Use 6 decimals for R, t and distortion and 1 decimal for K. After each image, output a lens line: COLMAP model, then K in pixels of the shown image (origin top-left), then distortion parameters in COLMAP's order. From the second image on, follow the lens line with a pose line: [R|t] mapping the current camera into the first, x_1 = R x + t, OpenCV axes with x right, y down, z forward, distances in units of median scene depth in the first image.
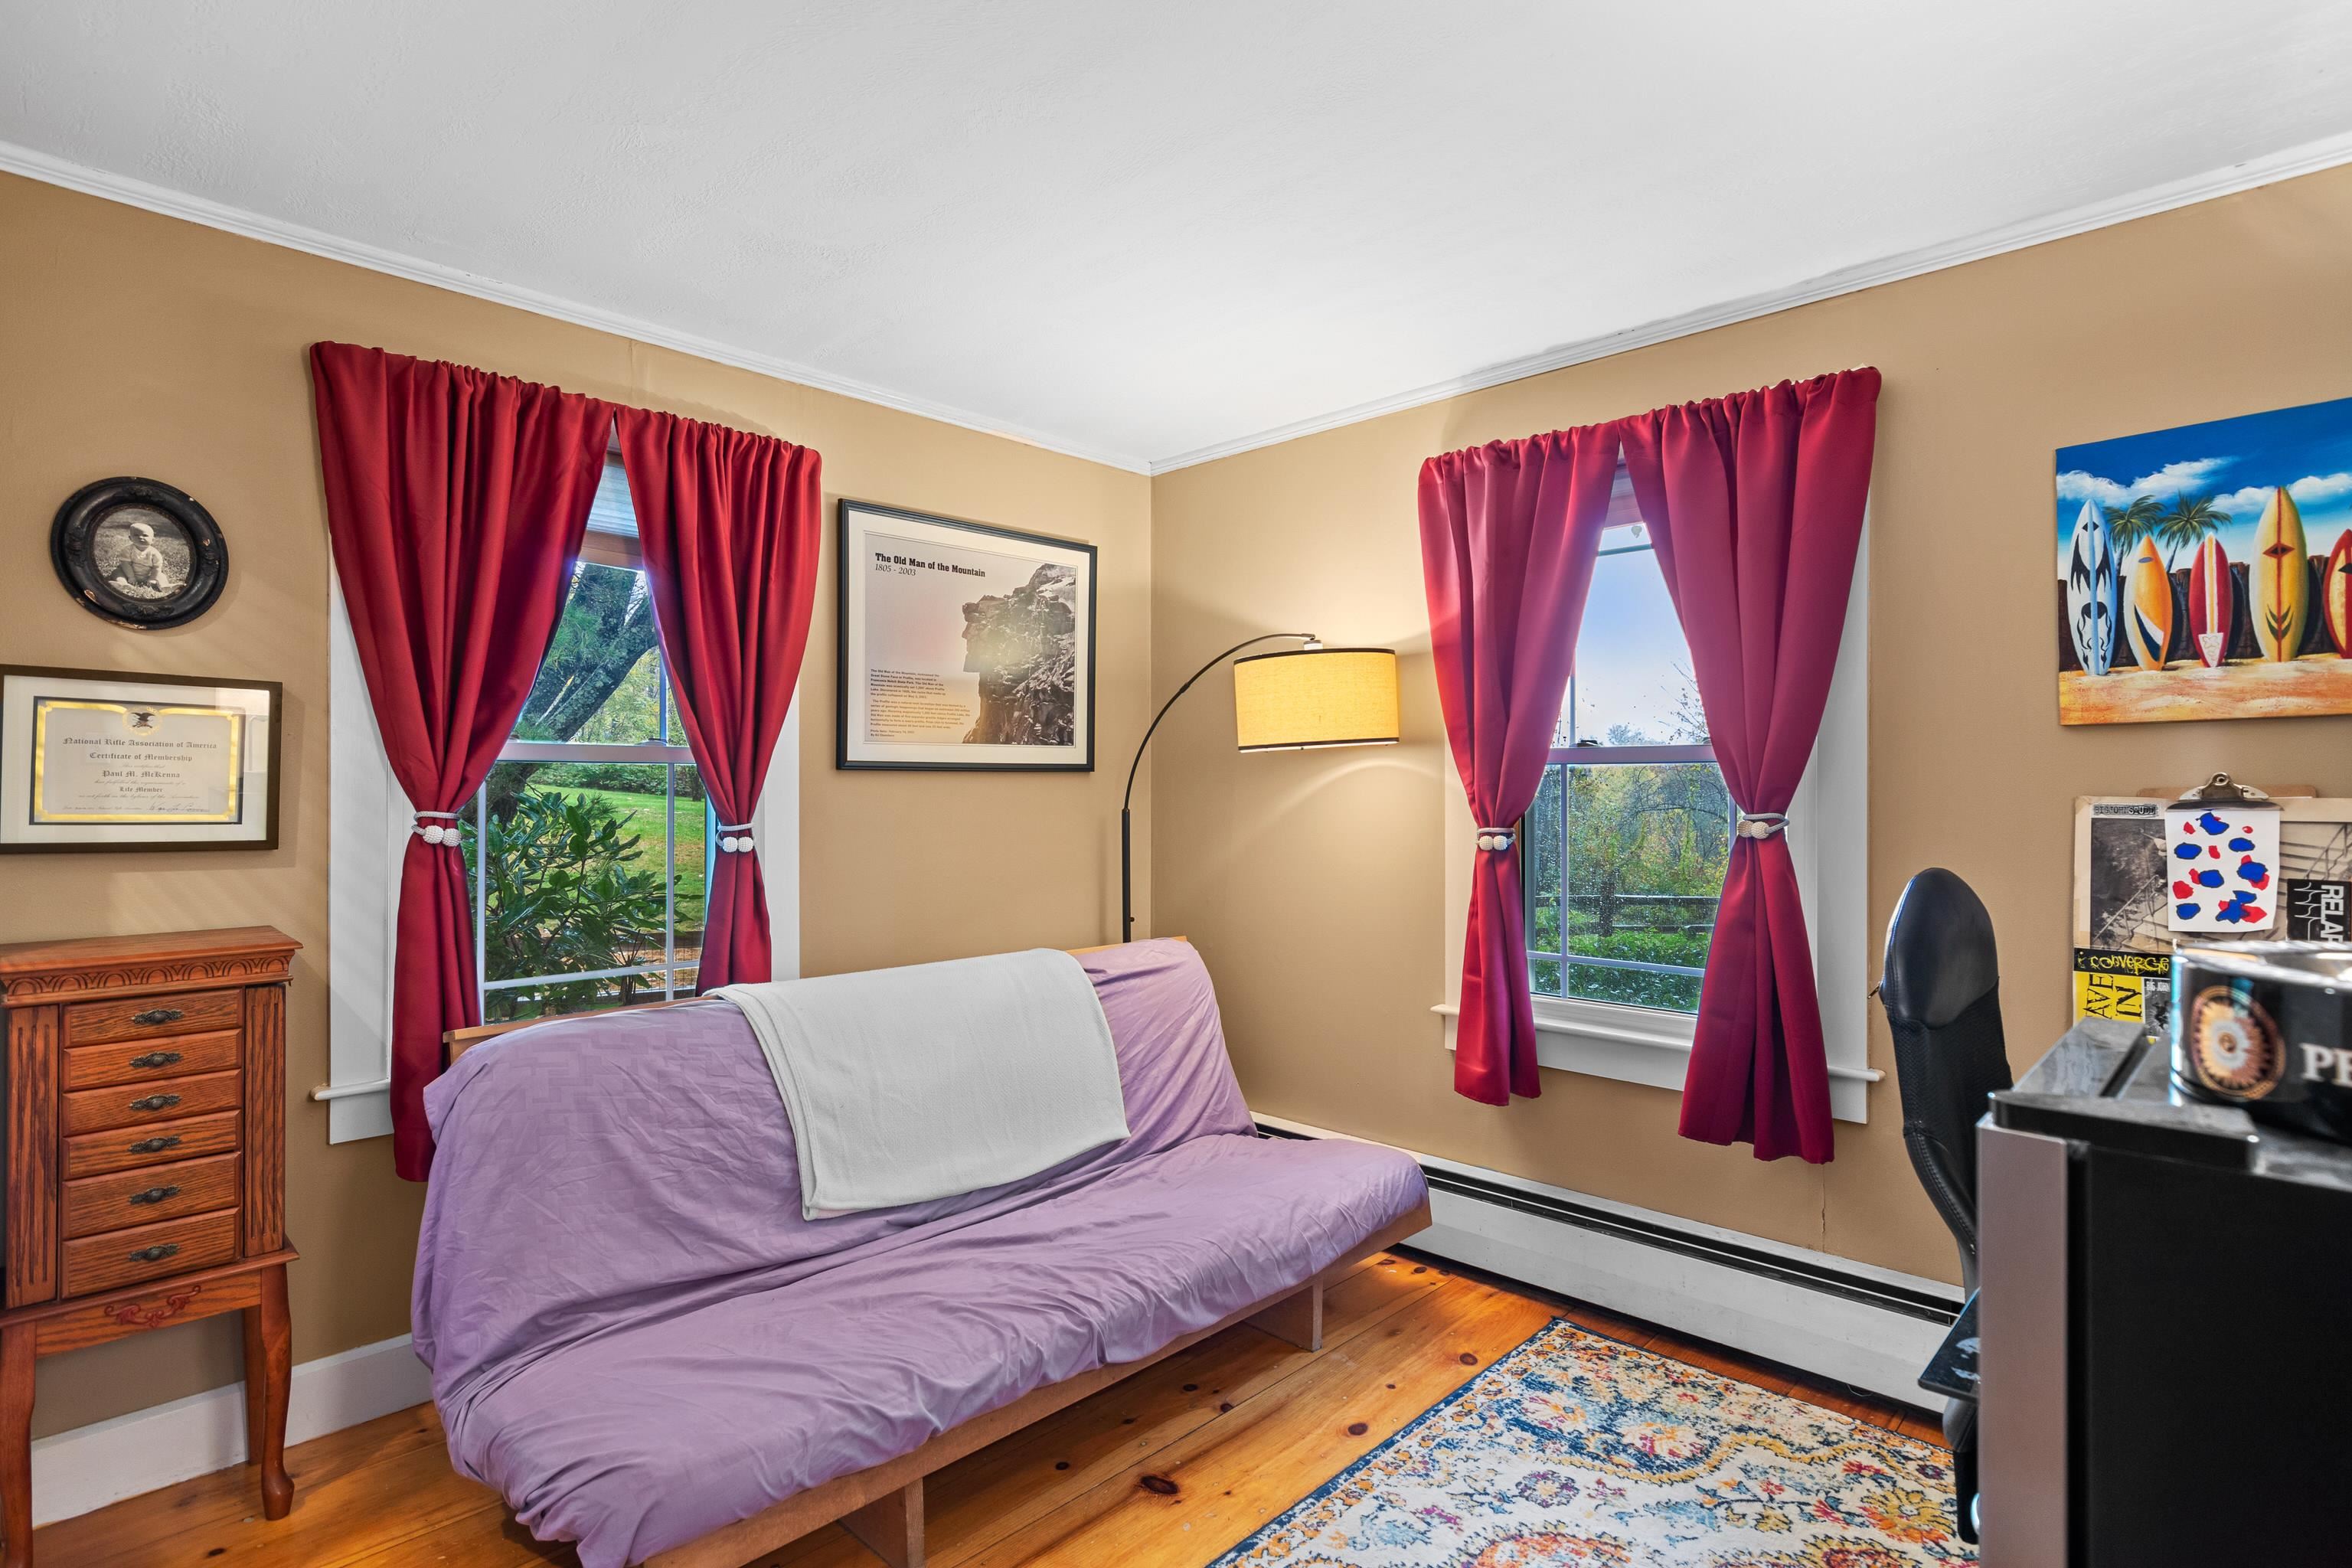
lens RADIAL K [[1171.7, 0, 1168.7], [0, 1171.7, 784.1], [0, 0, 1]] dist [-0.001887, 0.001463]
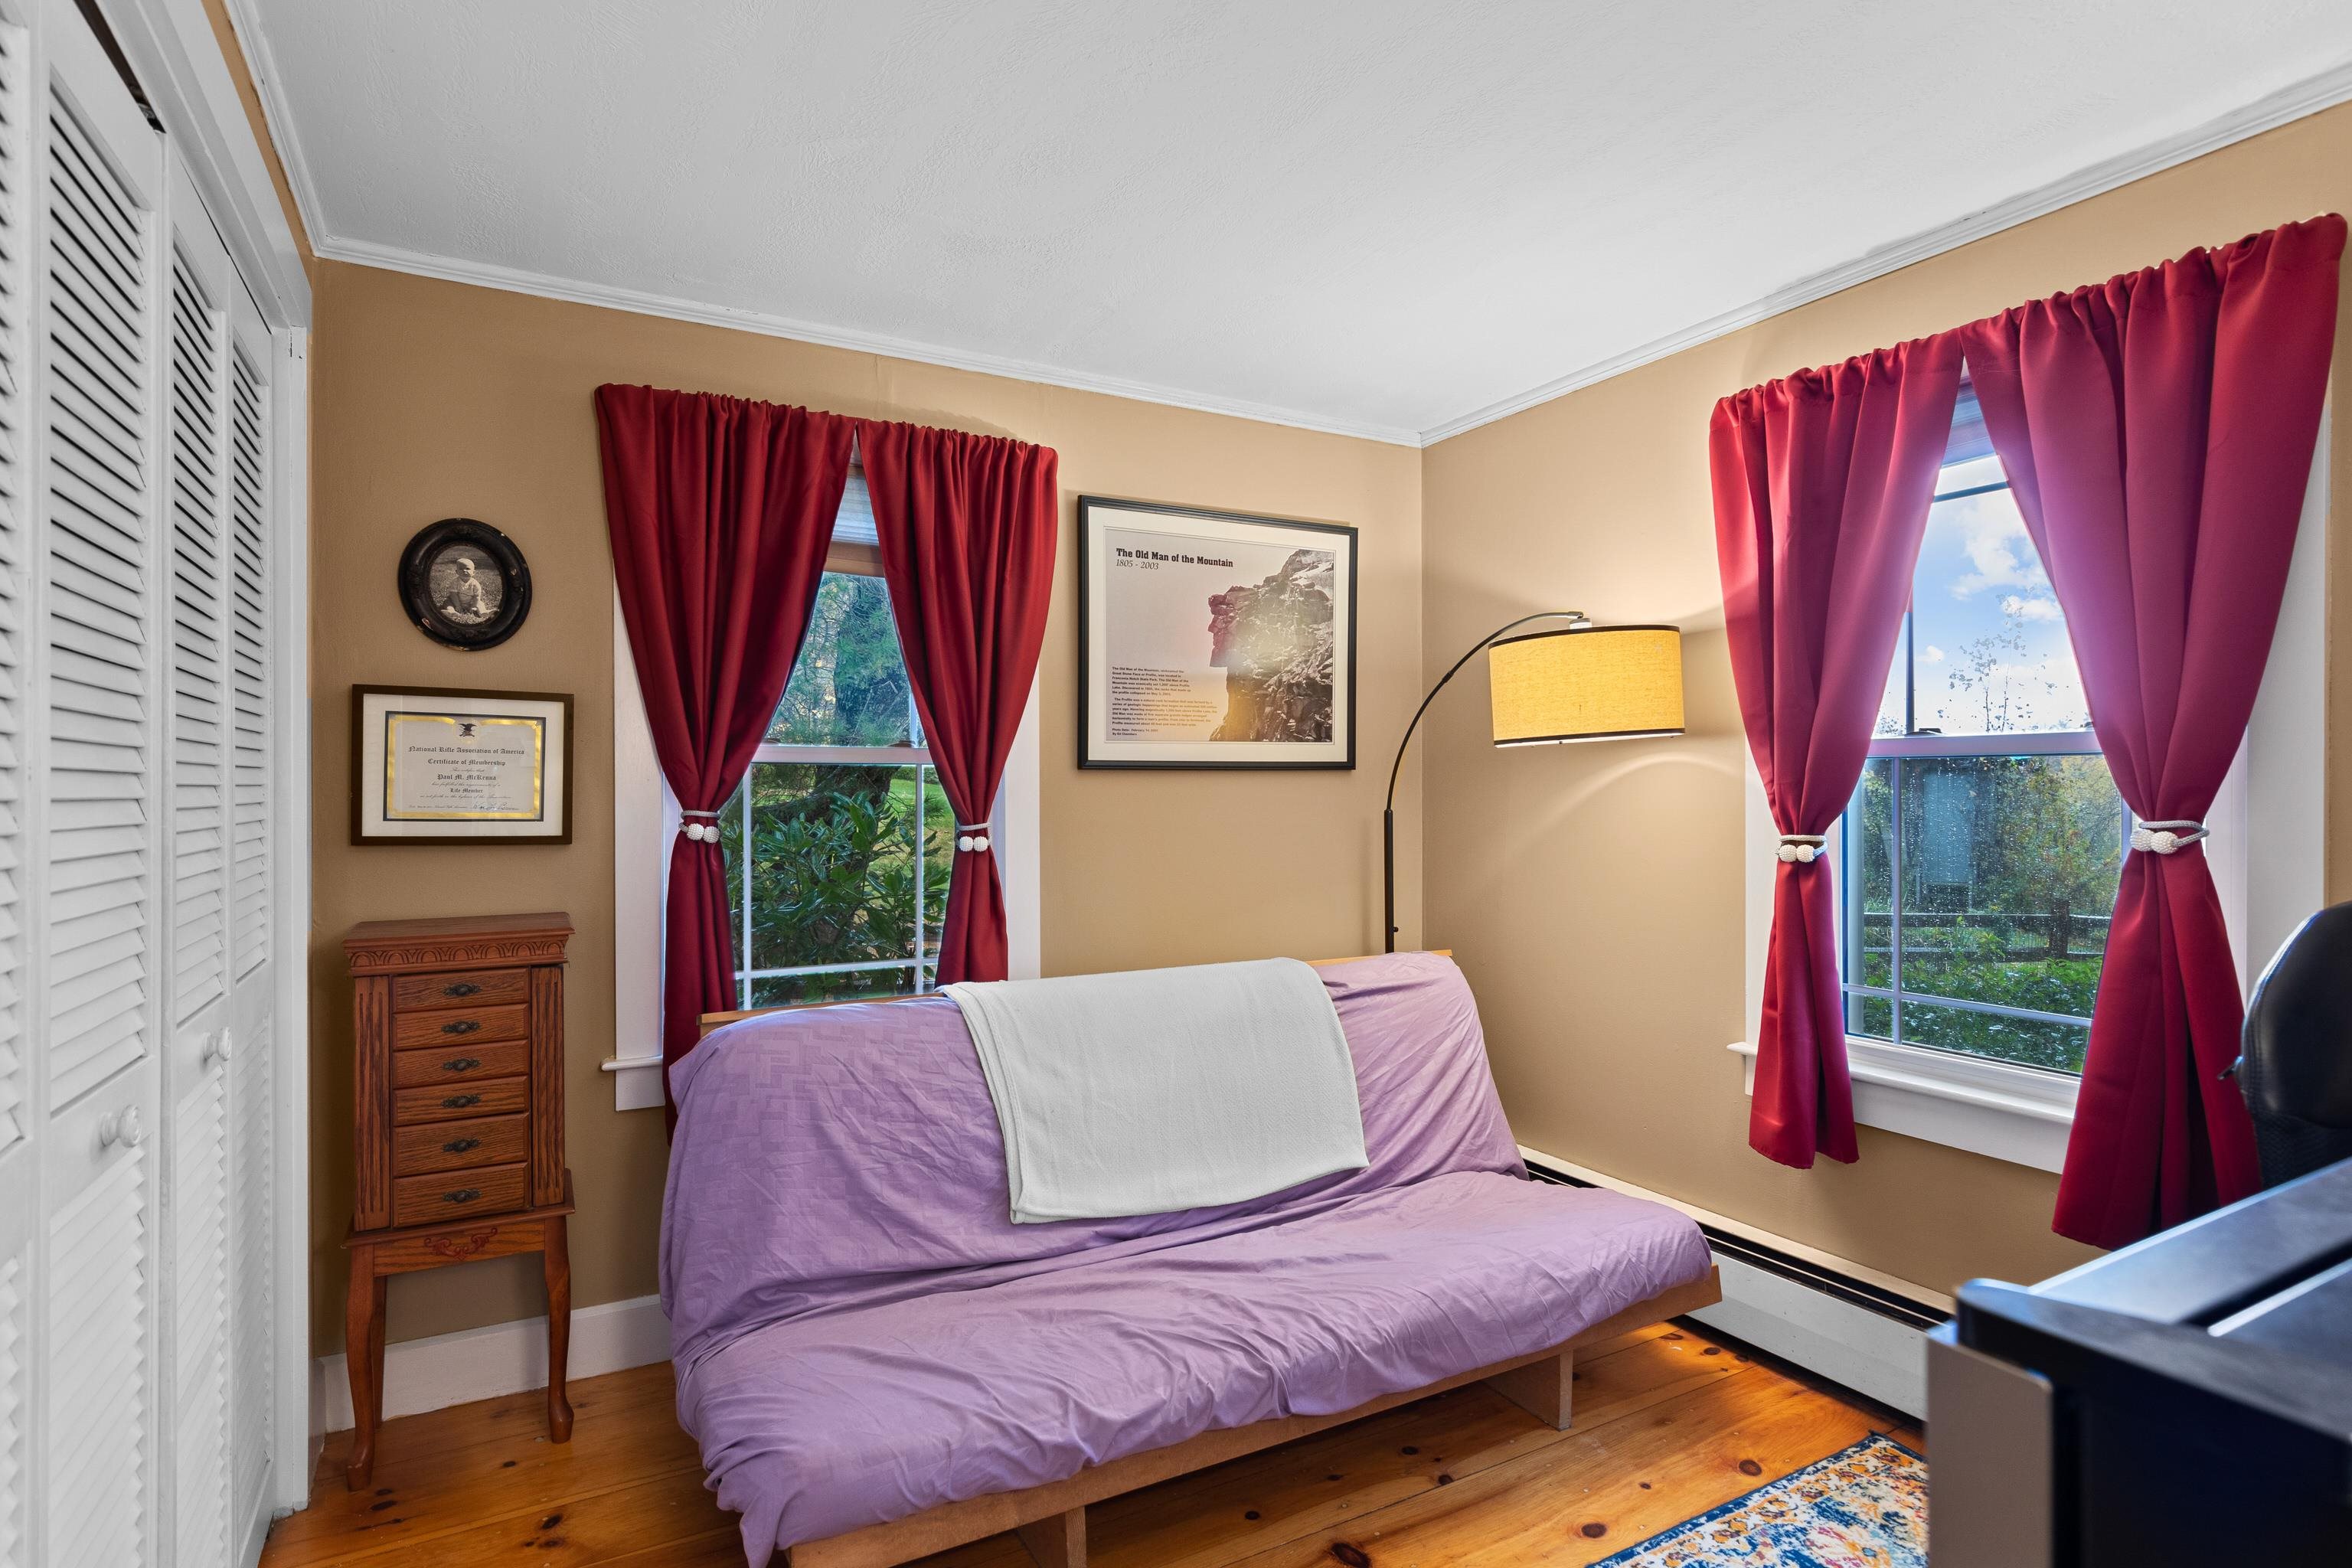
lens RADIAL K [[1206.9, 0, 1157.4], [0, 1206.9, 791.2], [0, 0, 1]] dist [-0.002696, 0.002054]
pose [[0.958261, -0.000198, -0.285896, 0.099185], [0.002401, 0.999970, 0.007355, -0.001595], [0.285886, -0.007734, 0.958232, 0.055194]]
